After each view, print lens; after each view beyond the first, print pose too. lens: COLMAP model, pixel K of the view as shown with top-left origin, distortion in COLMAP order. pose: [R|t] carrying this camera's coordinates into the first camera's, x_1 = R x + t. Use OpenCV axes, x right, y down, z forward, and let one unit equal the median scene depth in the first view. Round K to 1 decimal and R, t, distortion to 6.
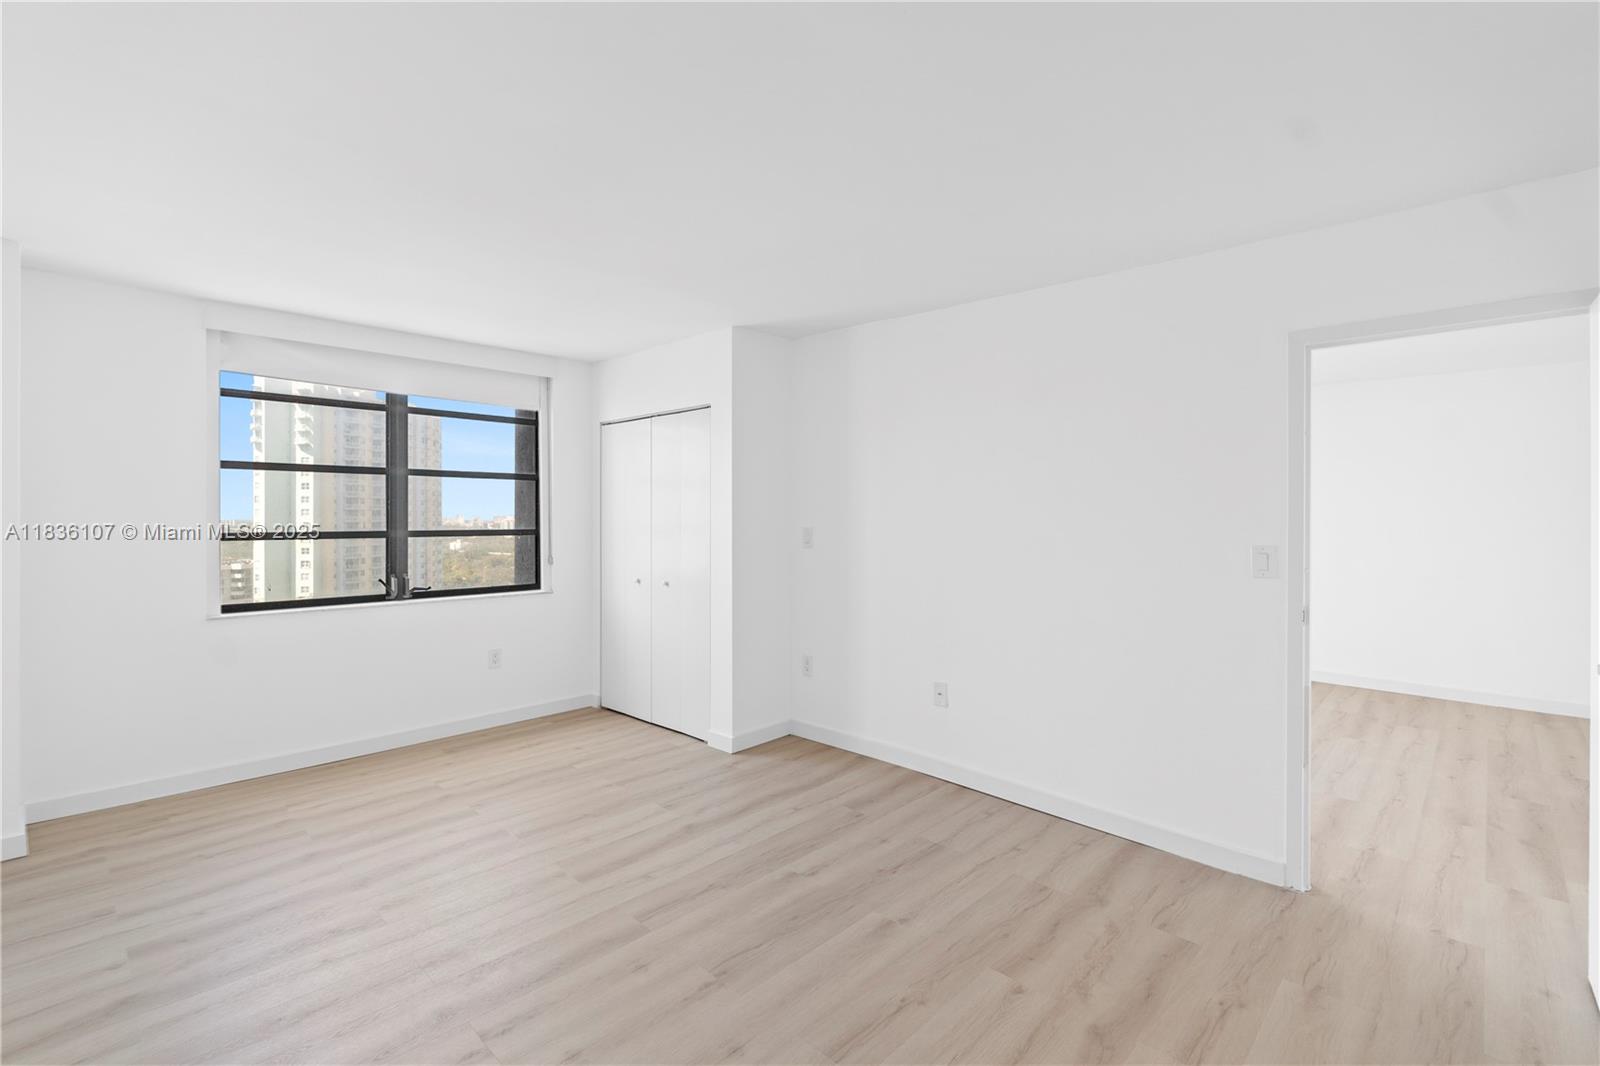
lens RADIAL K [[722.8, 0, 795.0], [0, 722.8, 528.1], [0, 0, 1]] dist [-0.003408, 0.000436]
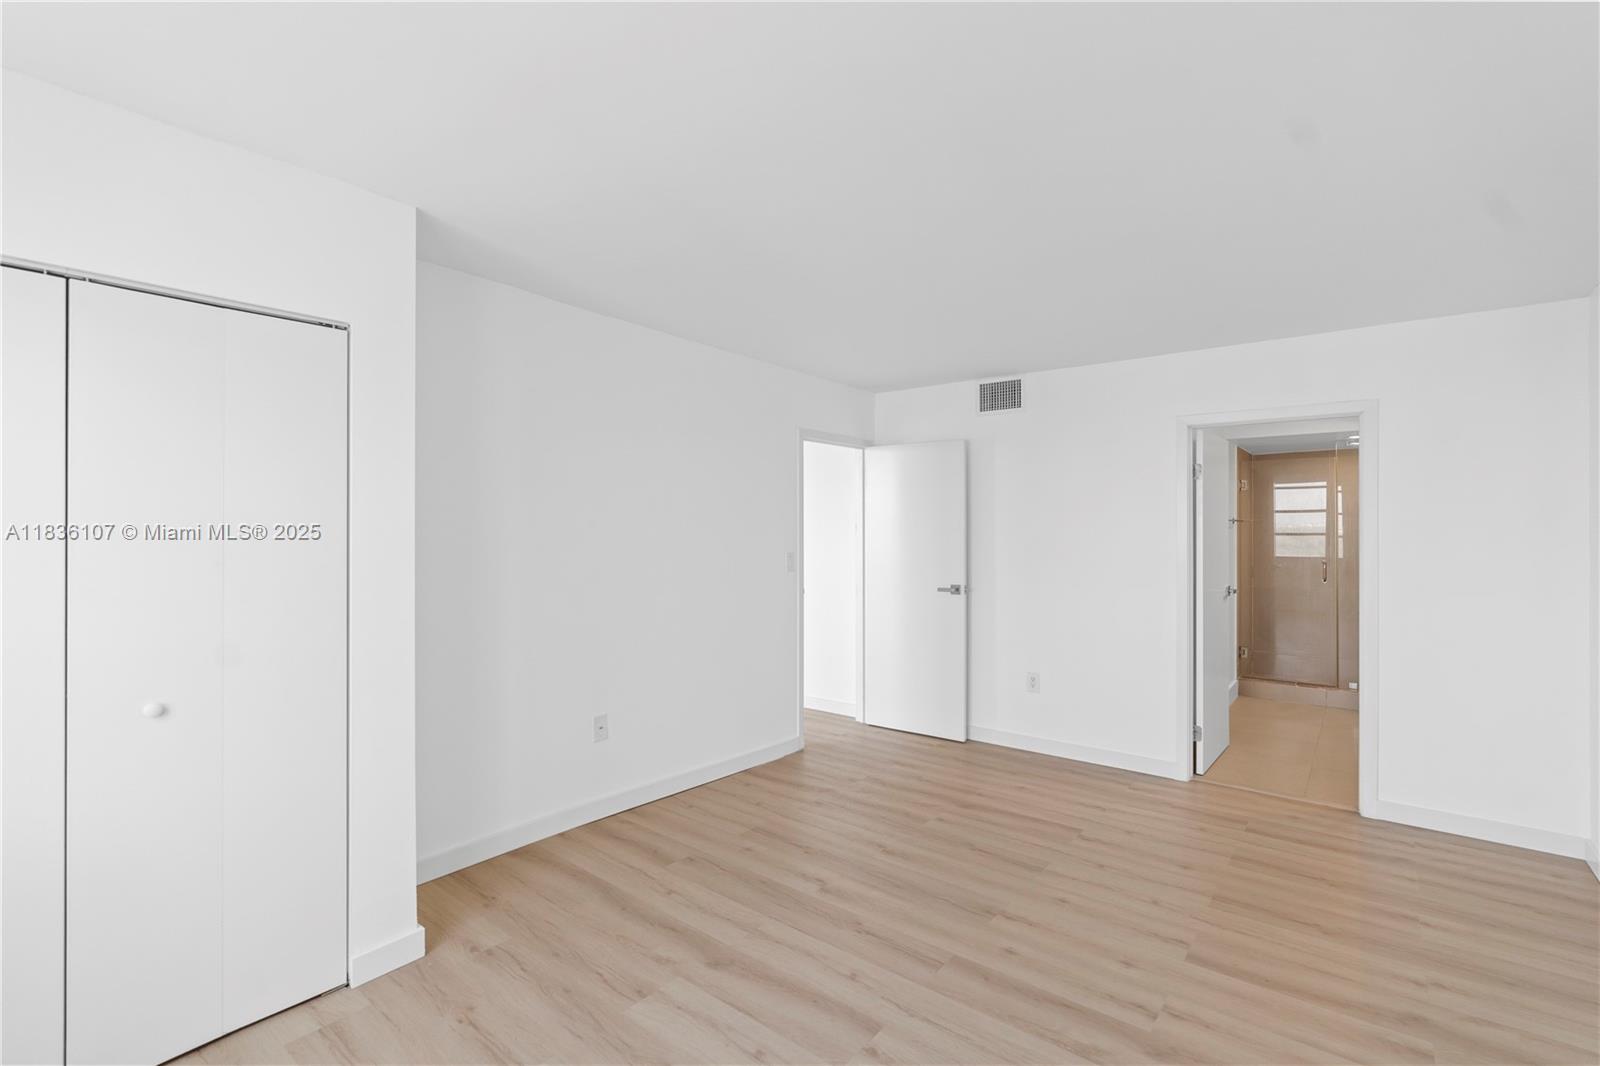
lens RADIAL K [[722.8, 0, 795.0], [0, 722.8, 528.1], [0, 0, 1]] dist [-0.003408, 0.000436]
pose [[-0.083012, 0.001496, 0.996547, -0.848345], [0.021665, 0.999765, 0.000304, -0.024610], [-0.996313, 0.021616, -0.083025, 0.934712]]
